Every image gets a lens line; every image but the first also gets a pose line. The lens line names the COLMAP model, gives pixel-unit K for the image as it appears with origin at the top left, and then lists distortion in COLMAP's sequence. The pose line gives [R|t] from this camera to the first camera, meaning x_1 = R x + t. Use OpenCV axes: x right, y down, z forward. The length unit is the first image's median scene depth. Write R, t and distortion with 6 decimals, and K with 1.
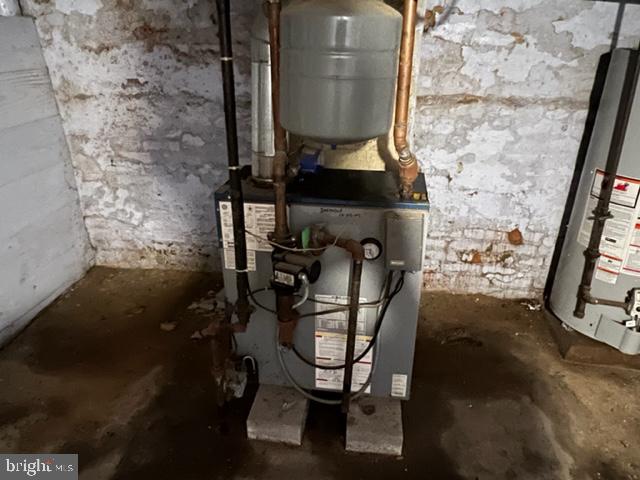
lens RADIAL K [[463.8, 0, 314.6], [0, 463.8, 243.8], [0, 0, 1]] dist [-0.007376, 0.004172]
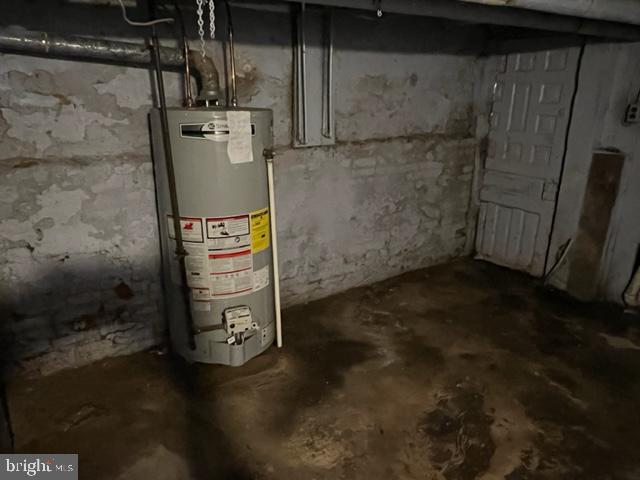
lens RADIAL K [[463.8, 0, 314.6], [0, 463.8, 243.8], [0, 0, 1]] dist [-0.007376, 0.004172]
pose [[0.741588, -0.202223, 0.639650, 0.136020], [0.270533, 0.962666, -0.009304, 0.009463], [-0.613888, 0.179946, 0.768610, -0.039614]]
